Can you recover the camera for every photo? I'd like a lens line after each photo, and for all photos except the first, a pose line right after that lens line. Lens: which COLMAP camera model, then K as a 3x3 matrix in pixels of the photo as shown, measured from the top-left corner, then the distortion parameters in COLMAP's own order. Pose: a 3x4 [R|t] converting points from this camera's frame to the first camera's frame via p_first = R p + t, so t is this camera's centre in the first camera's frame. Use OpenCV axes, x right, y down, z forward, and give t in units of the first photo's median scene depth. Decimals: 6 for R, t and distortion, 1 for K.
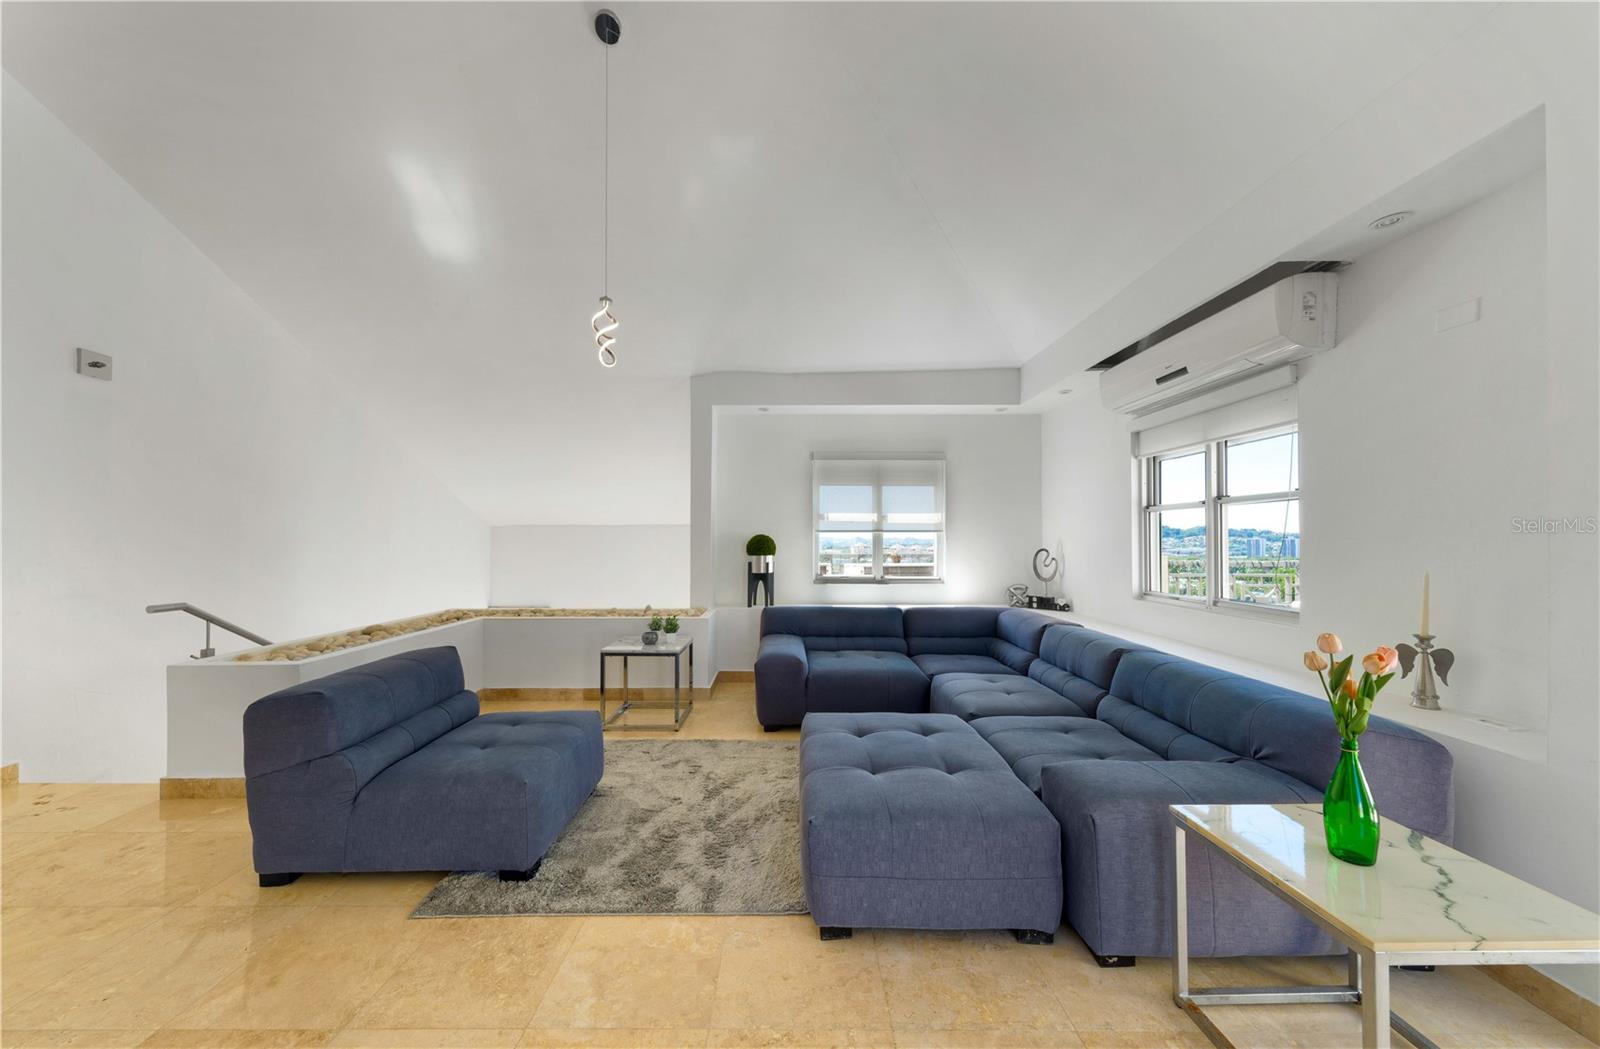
lens RADIAL K [[529.3, 0, 795.8], [0, 529.3, 533.0], [0, 0, 1]] dist [0.006071, -0.000713]
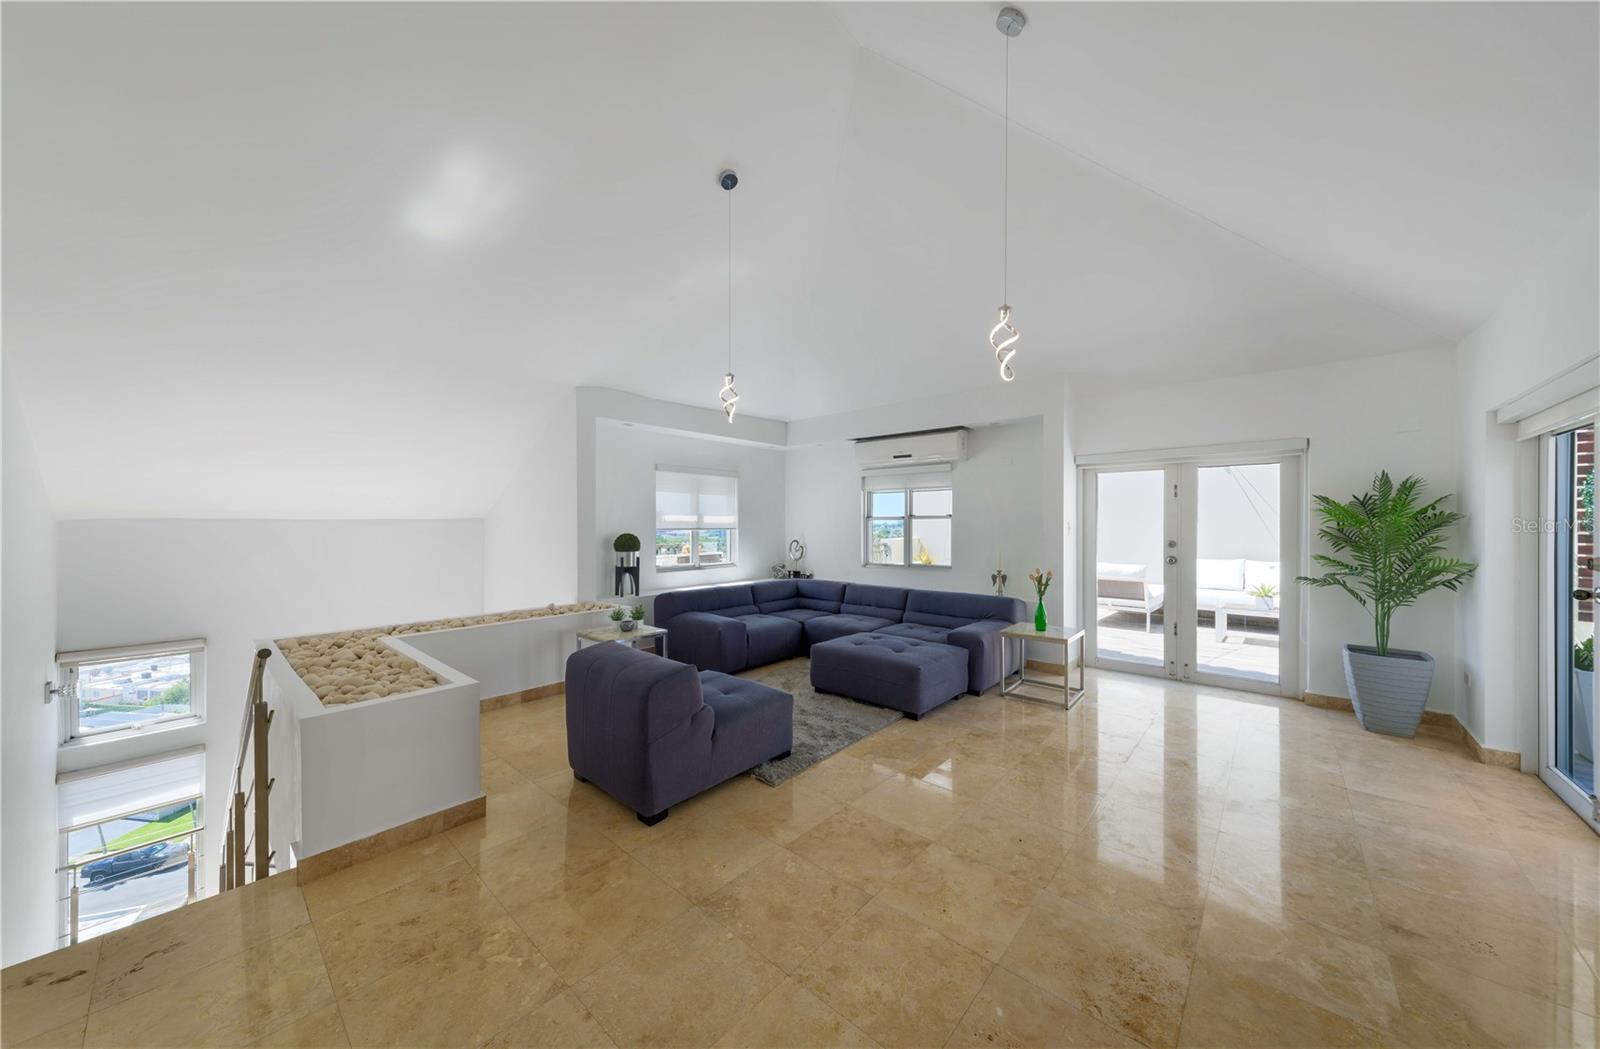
lens RADIAL K [[529.3, 0, 785.2], [0, 529.3, 525.4], [0, 0, 1]] dist [0.006071, -0.000713]
pose [[0.675240, -0.000661, 0.737598, -0.893763], [-0.008793, 0.999921, 0.008945, -0.035865], [-0.737546, -0.012526, 0.675181, -0.042300]]
